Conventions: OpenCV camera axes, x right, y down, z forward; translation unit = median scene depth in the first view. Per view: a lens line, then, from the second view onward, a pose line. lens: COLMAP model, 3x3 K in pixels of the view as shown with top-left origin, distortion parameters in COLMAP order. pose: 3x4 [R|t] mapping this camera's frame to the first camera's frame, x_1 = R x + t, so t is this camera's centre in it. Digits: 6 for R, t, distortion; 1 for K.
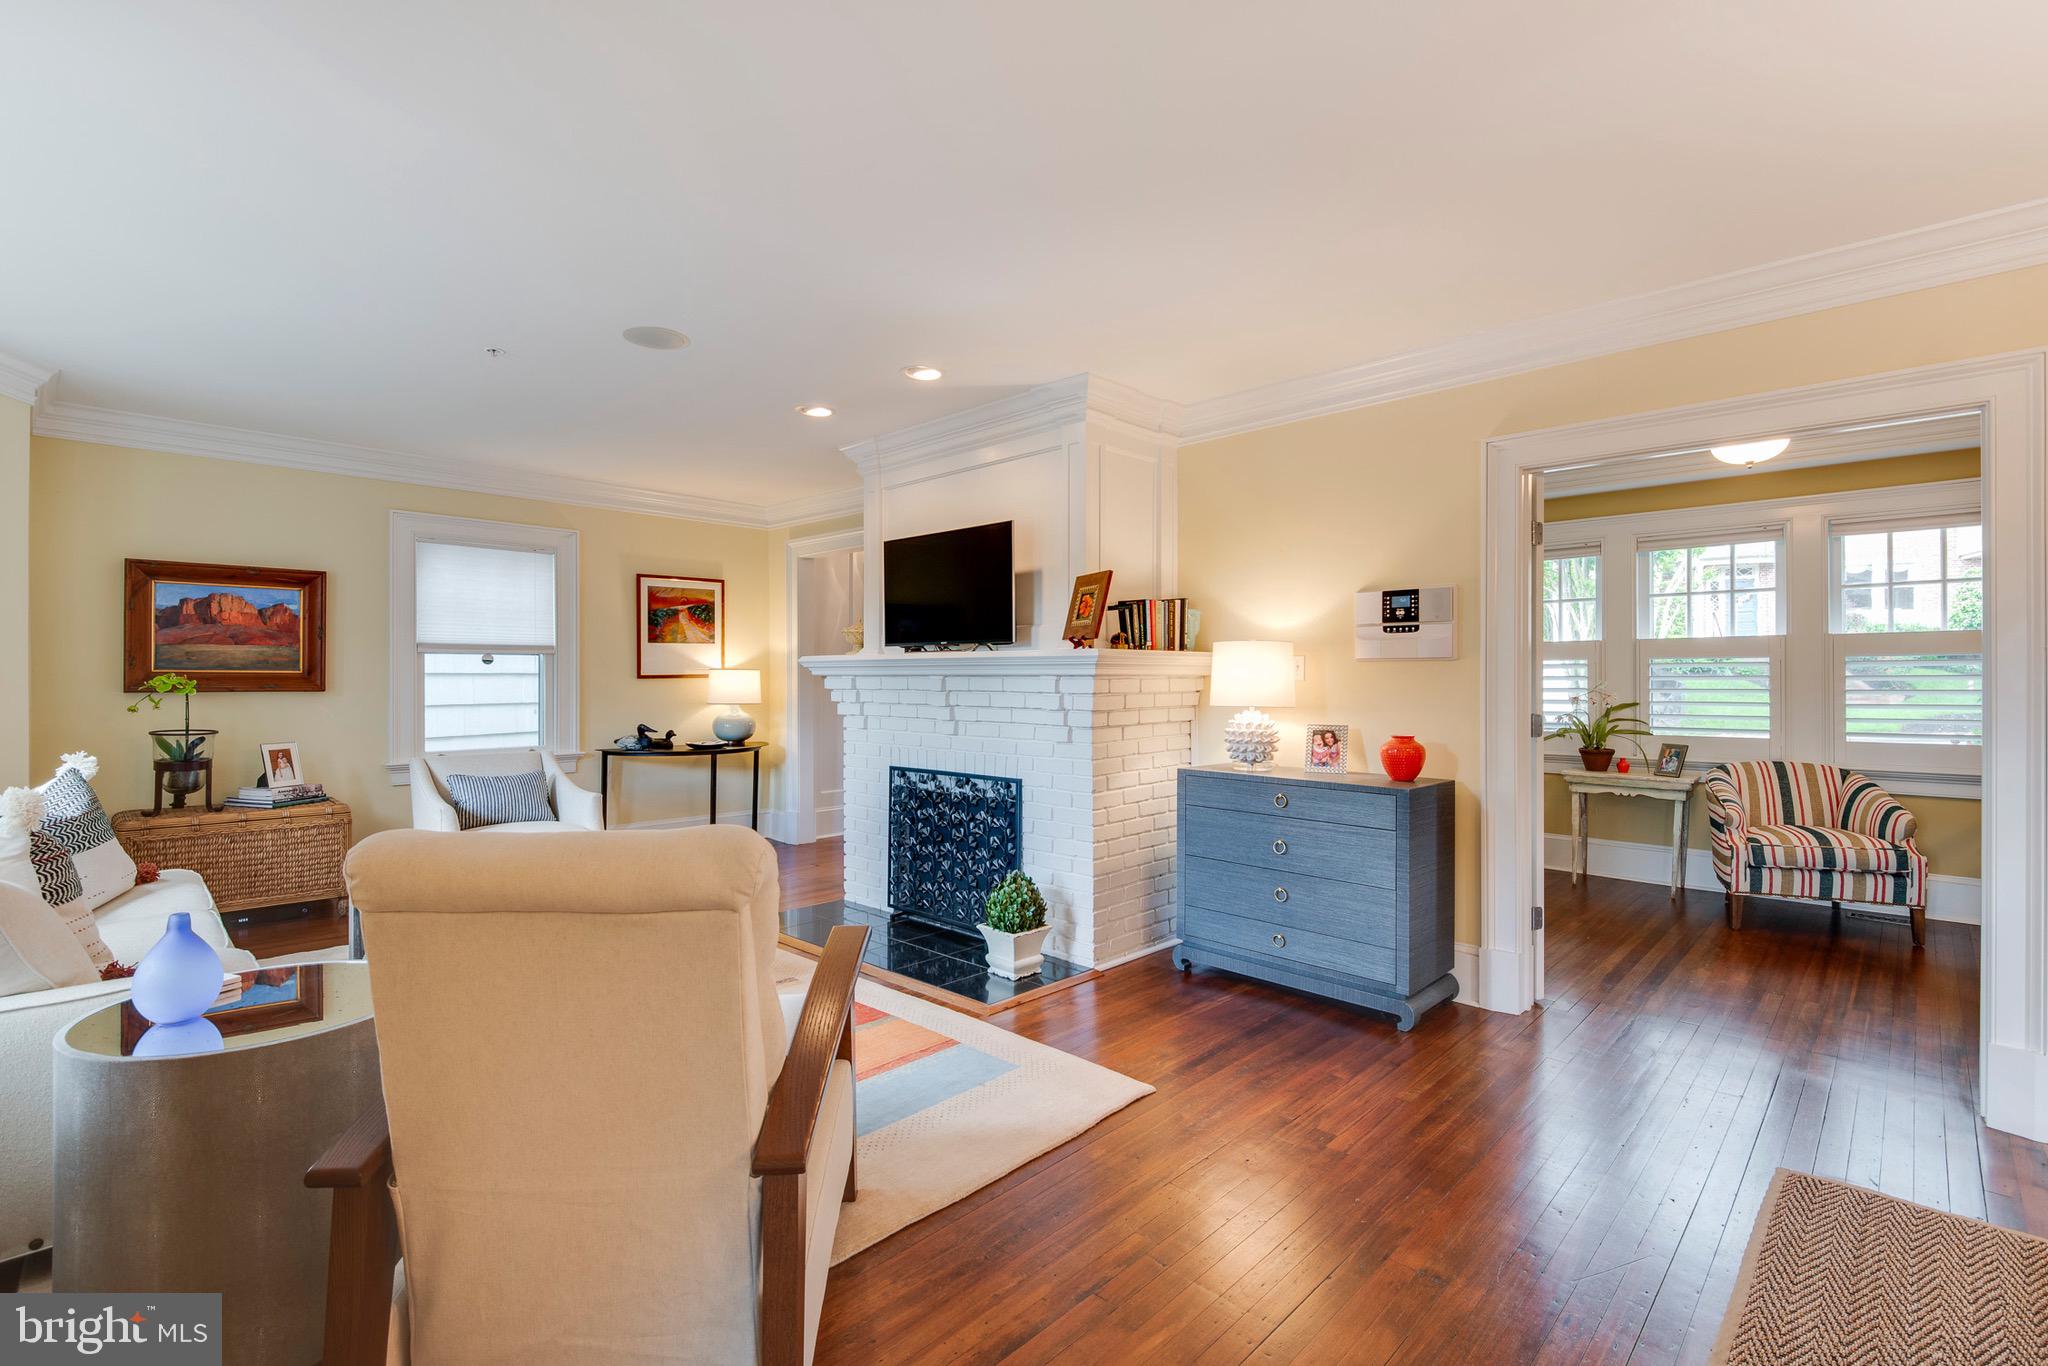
lens RADIAL K [[933.2, 0, 1059.4], [0, 933.2, 670.3], [0, 0, 1]] dist [-0.000674, -0.000281]
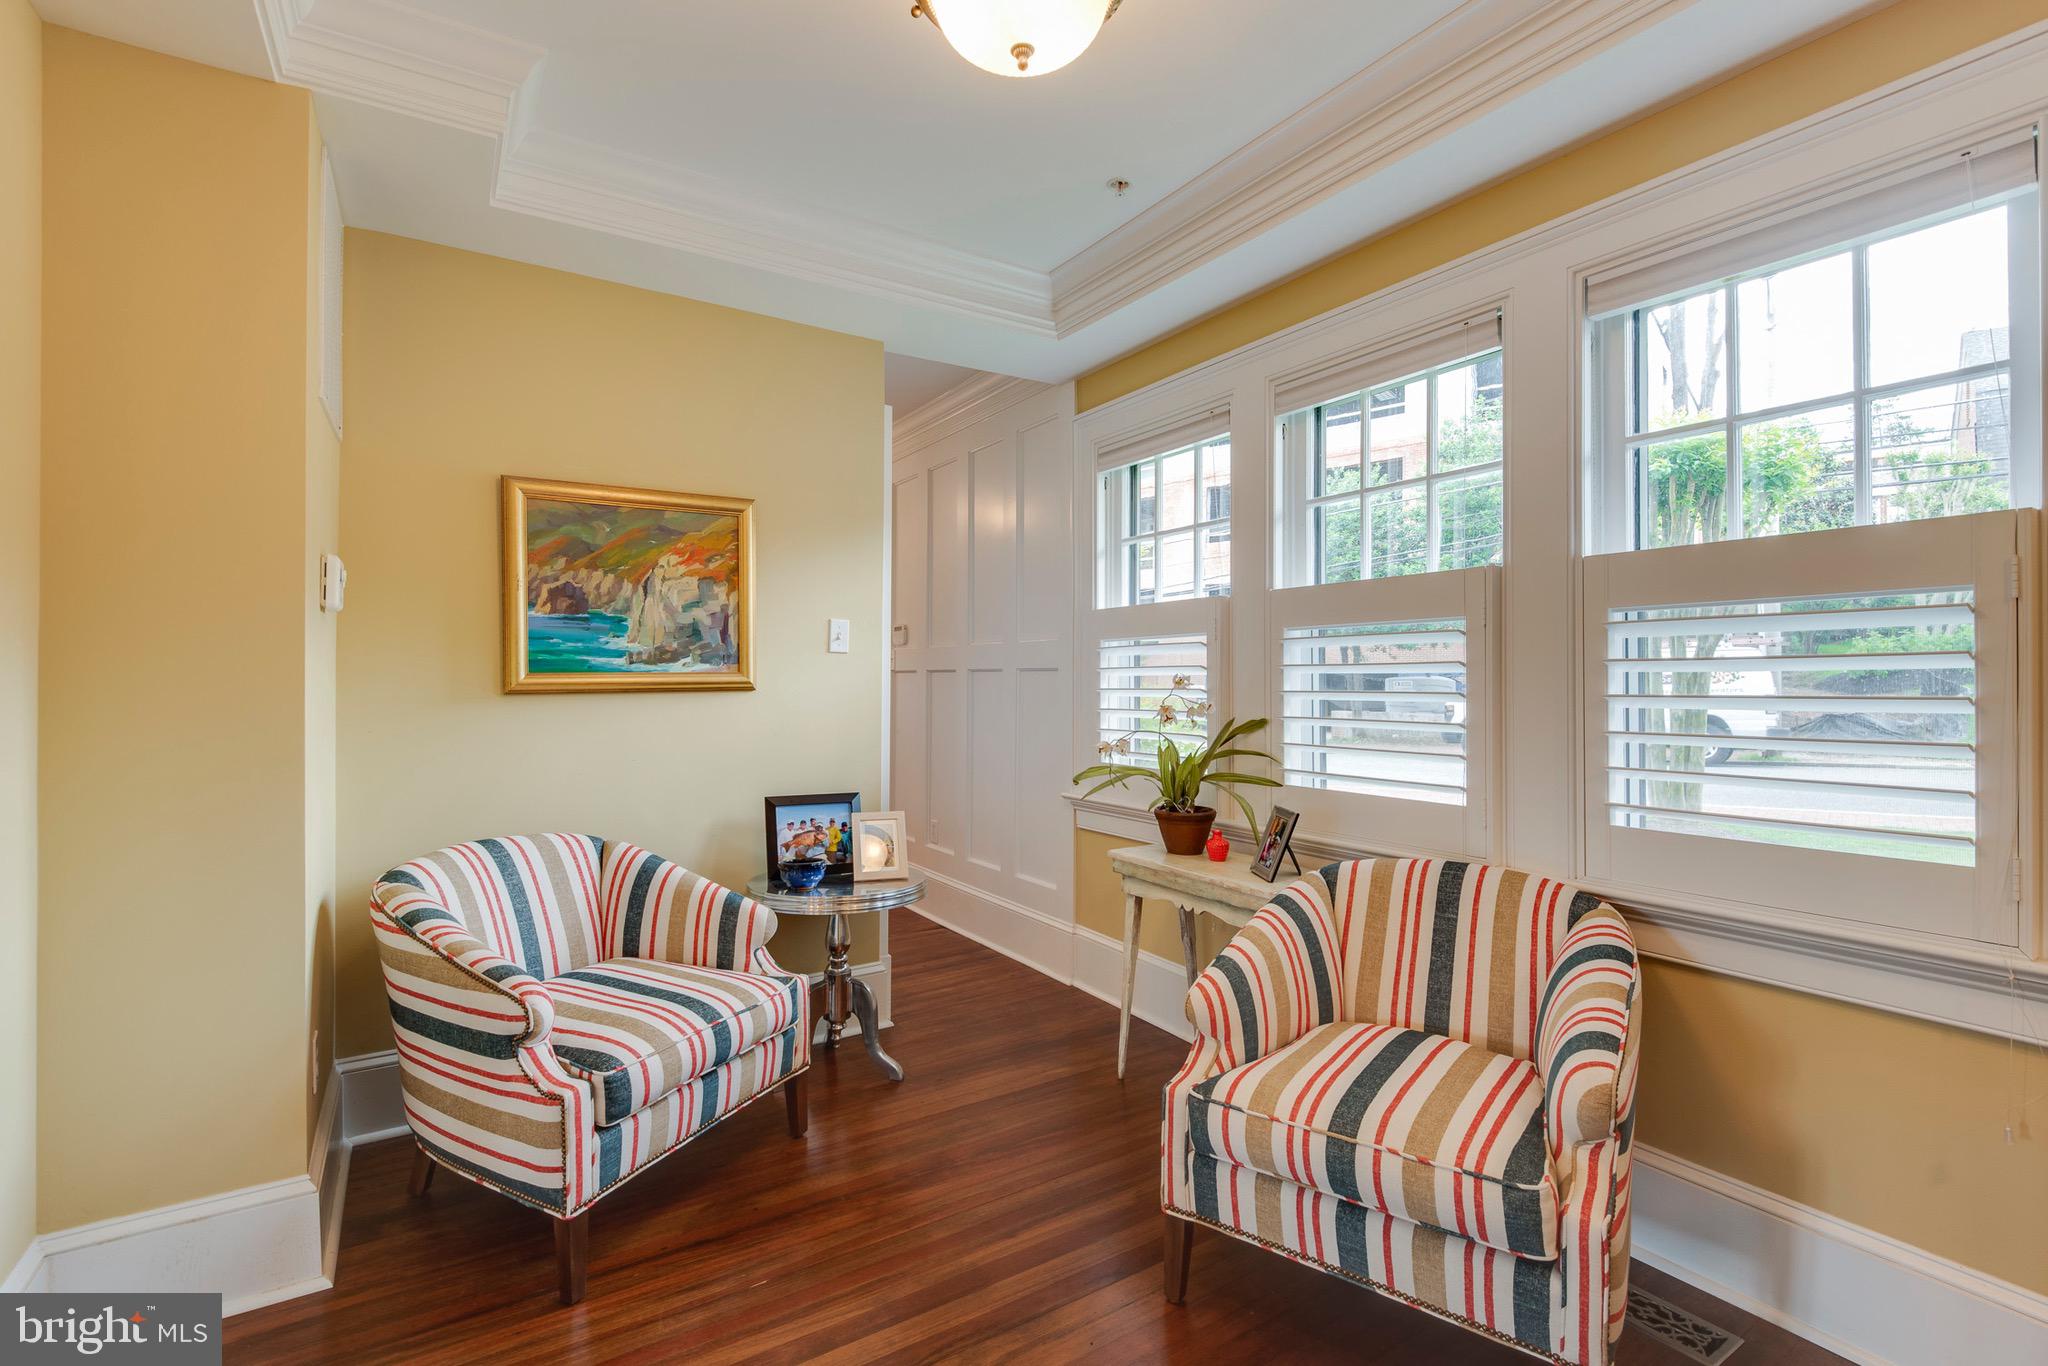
lens RADIAL K [[930.1, 0, 1021.0], [0, 930.1, 674.5], [0, 0, 1]] dist [-0.003245, -0.000581]
pose [[0.971024, 0.002336, -0.238969, 0.651948], [-0.001829, 0.999996, 0.002344, 0.011159], [0.238973, -0.001839, 0.971024, 0.520135]]
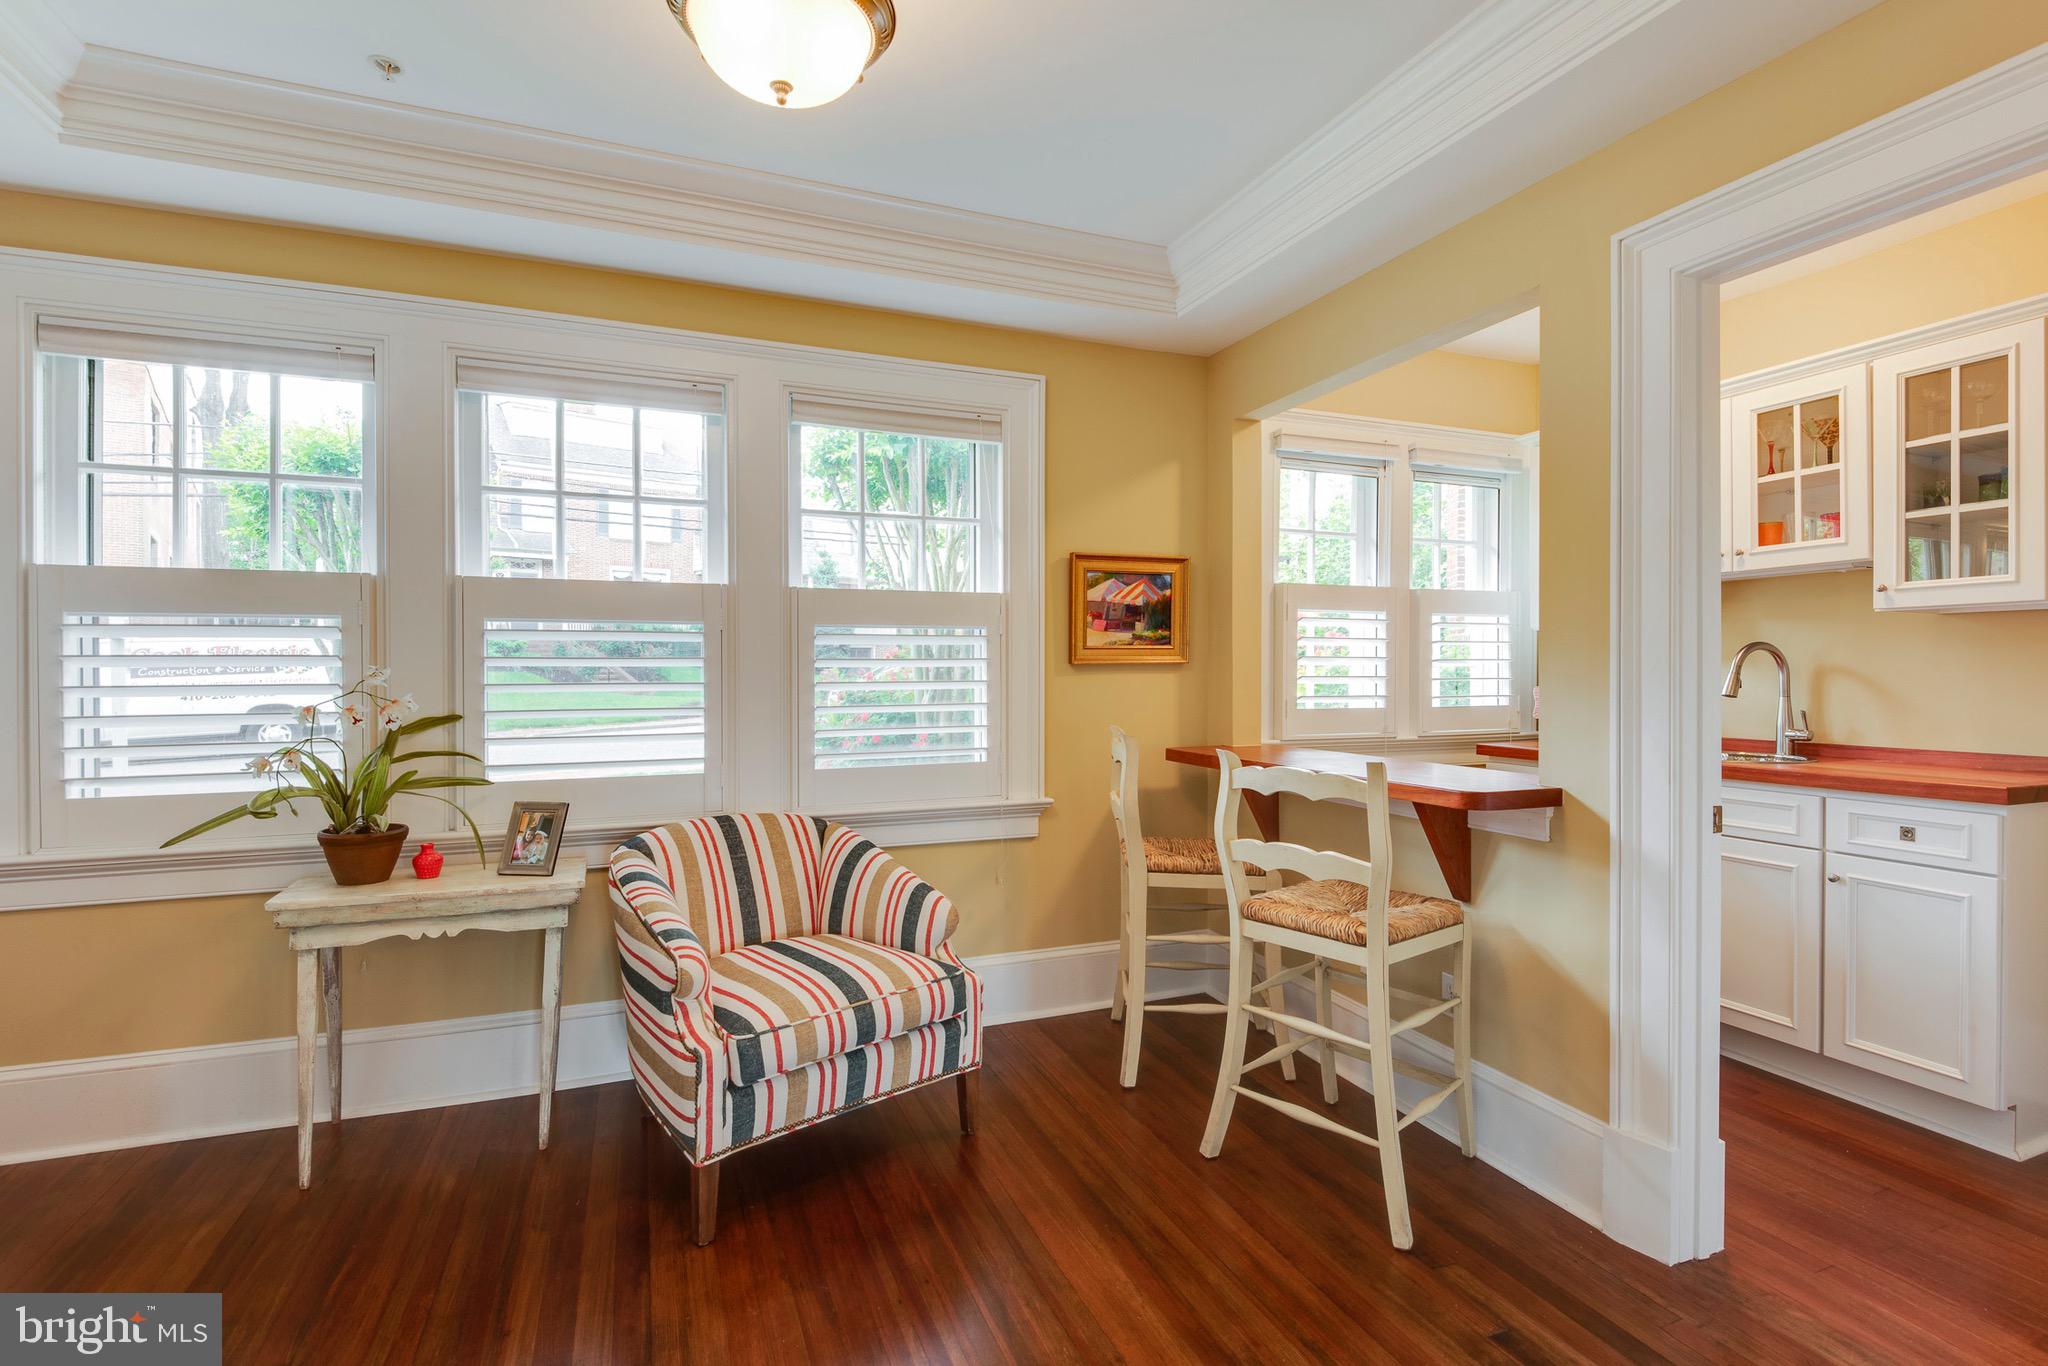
lens RADIAL K [[930.1, 0, 1021.0], [0, 930.1, 674.5], [0, 0, 1]] dist [-0.003245, -0.000581]
pose [[0.427917, -0.006145, 0.903797, 0.347779], [-0.001320, 0.999972, 0.007423, 0.011820], [-0.903817, -0.004370, 0.427897, 0.592385]]
